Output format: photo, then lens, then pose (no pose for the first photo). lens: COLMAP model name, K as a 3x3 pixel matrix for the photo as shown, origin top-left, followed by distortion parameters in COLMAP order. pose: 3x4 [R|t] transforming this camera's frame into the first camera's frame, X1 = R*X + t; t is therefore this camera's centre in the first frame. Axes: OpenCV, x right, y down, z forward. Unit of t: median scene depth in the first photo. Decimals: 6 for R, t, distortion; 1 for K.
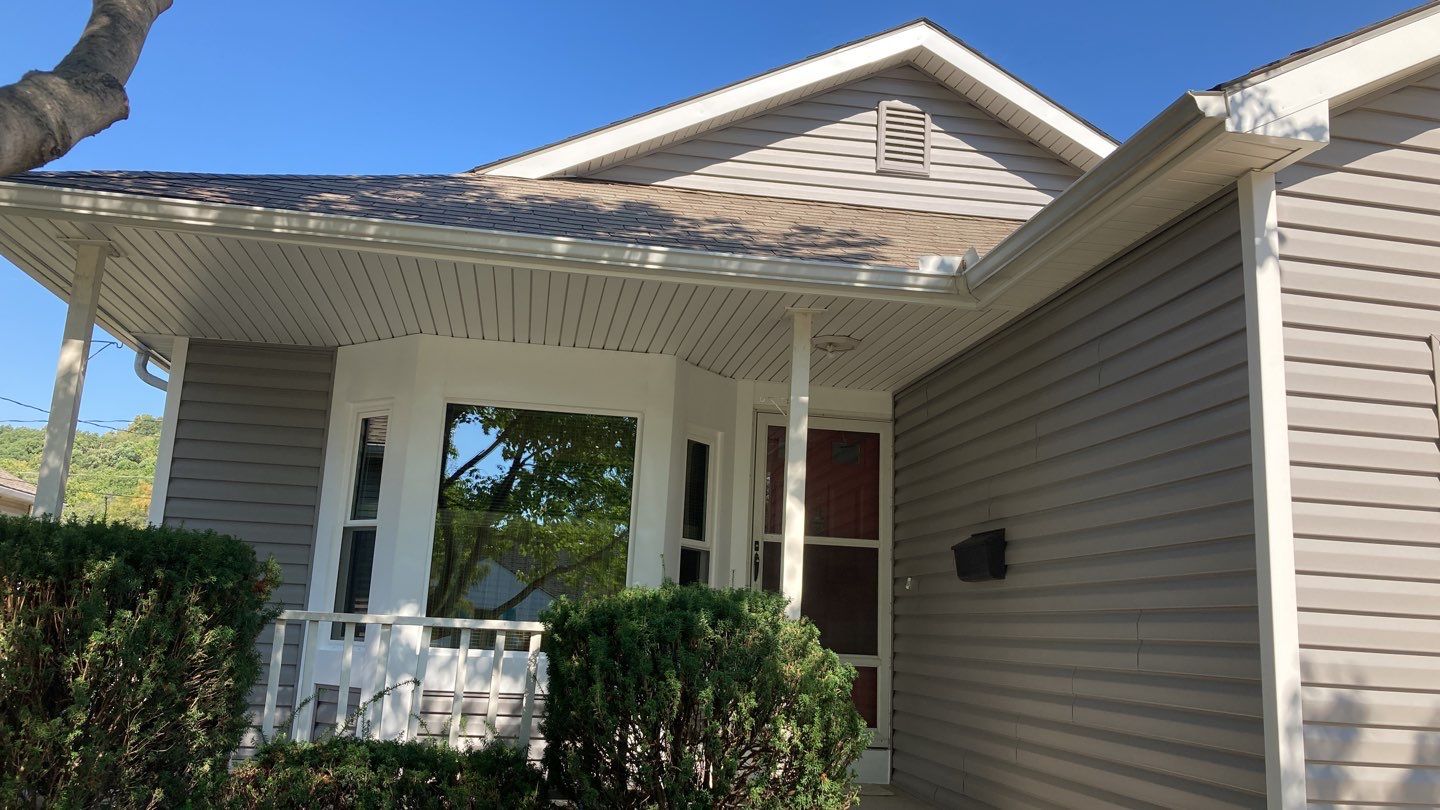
lens RADIAL K [[1167.3, 0, 725.0], [0, 1167.3, 396.6], [0, 0, 1]] dist [0.055310, -0.034698]
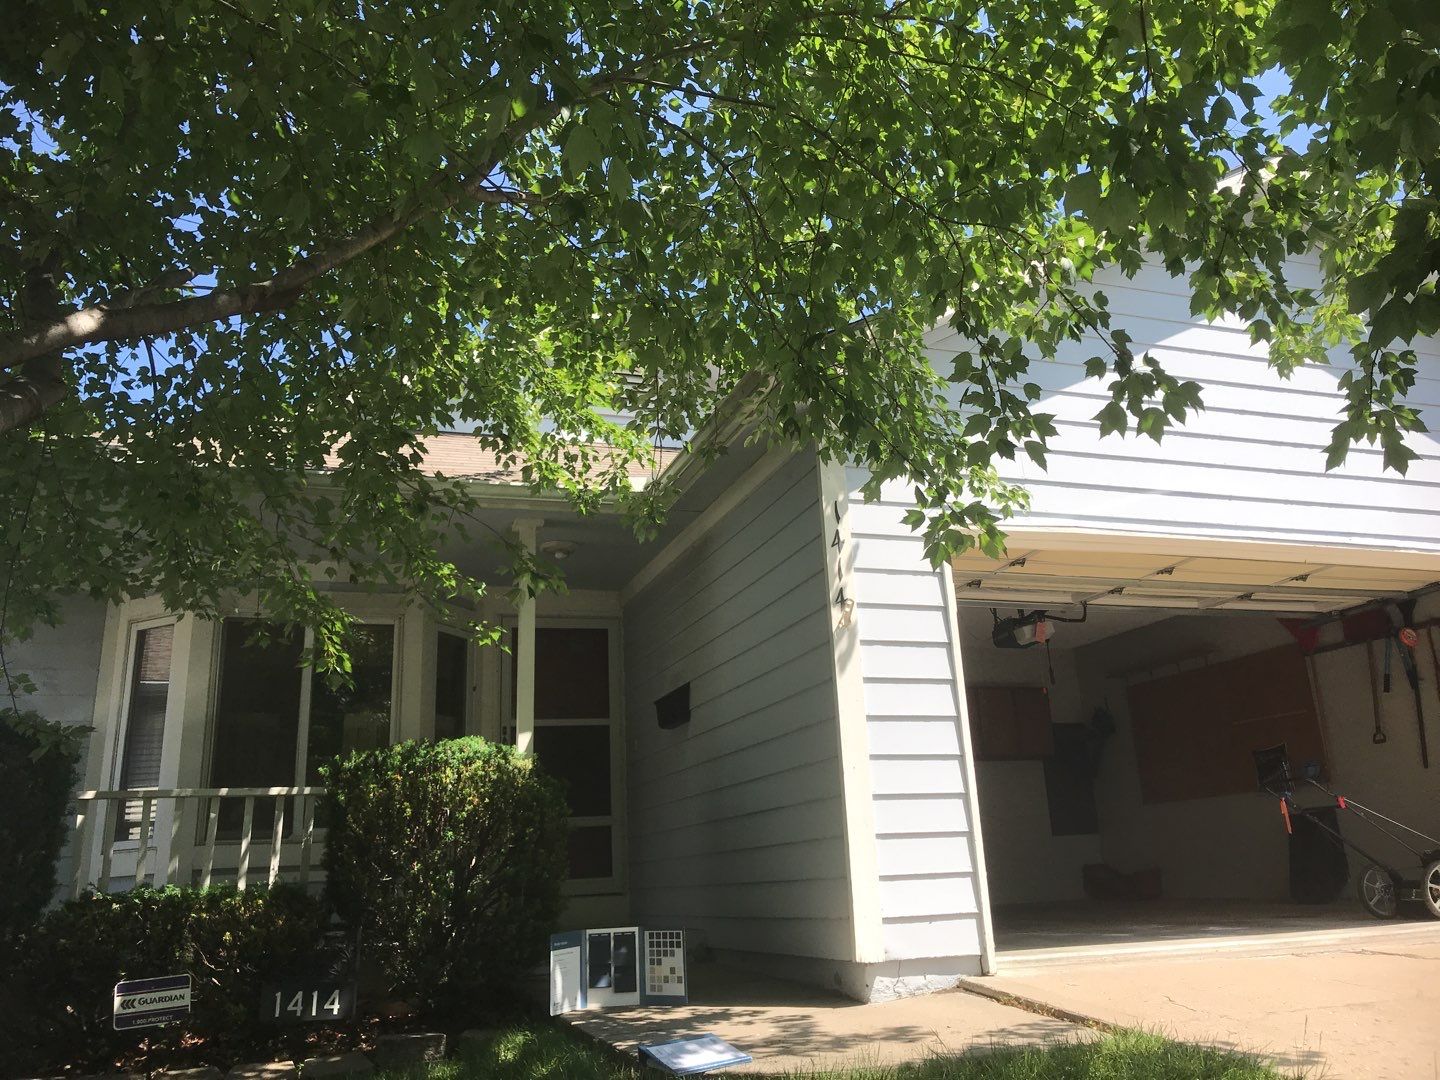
lens RADIAL K [[1177.4, 0, 713.0], [0, 1177.4, 545.5], [0, 0, 1]] dist [0.059067, -0.034136]
pose [[0.984889, -0.030801, 0.170423, 0.046768], [0.045615, 0.995446, -0.083703, 0.067992], [-0.167069, 0.090212, 0.981809, -0.256215]]
